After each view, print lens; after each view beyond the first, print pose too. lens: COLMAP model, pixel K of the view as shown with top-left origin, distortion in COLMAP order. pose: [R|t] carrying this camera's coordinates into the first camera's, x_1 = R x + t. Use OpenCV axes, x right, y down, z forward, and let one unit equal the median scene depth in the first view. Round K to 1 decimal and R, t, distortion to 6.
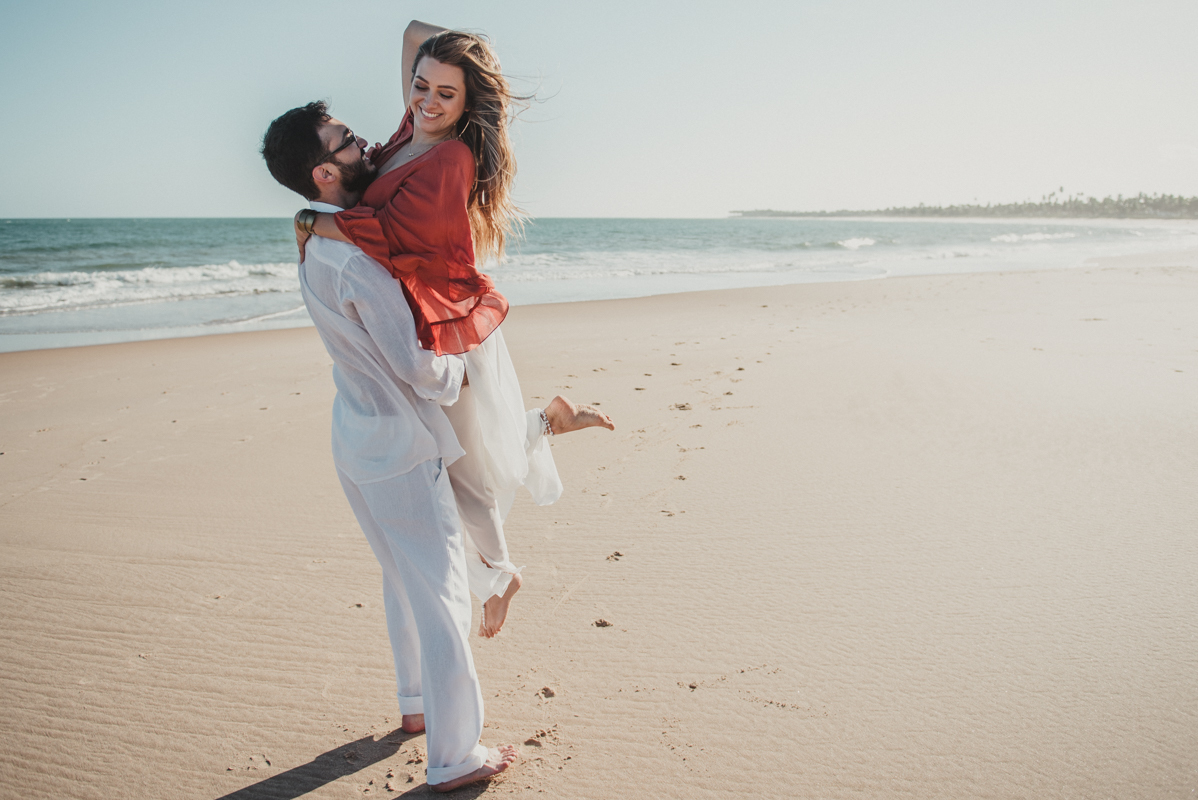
lens RADIAL K [[740.6, 0, 599.0], [0, 740.6, 400.0], [0, 0, 1]] dist [0.002277, -0.001380]
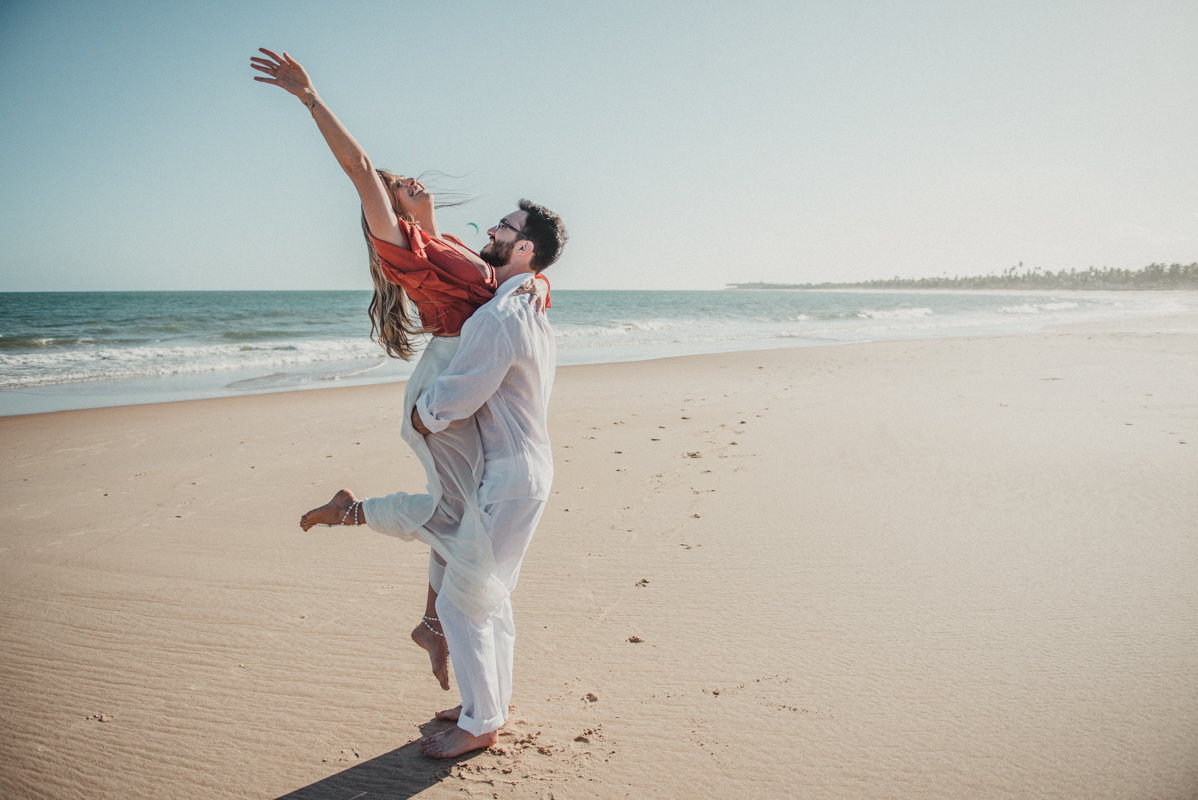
lens RADIAL K [[740.6, 0, 599.0], [0, 740.6, 400.0], [0, 0, 1]] dist [0.002277, -0.001380]
pose [[0.999755, -0.002900, 0.021960, -0.078866], [0.004838, 0.996044, -0.088734, 0.034954], [-0.021616, 0.088819, 0.995813, -0.181295]]
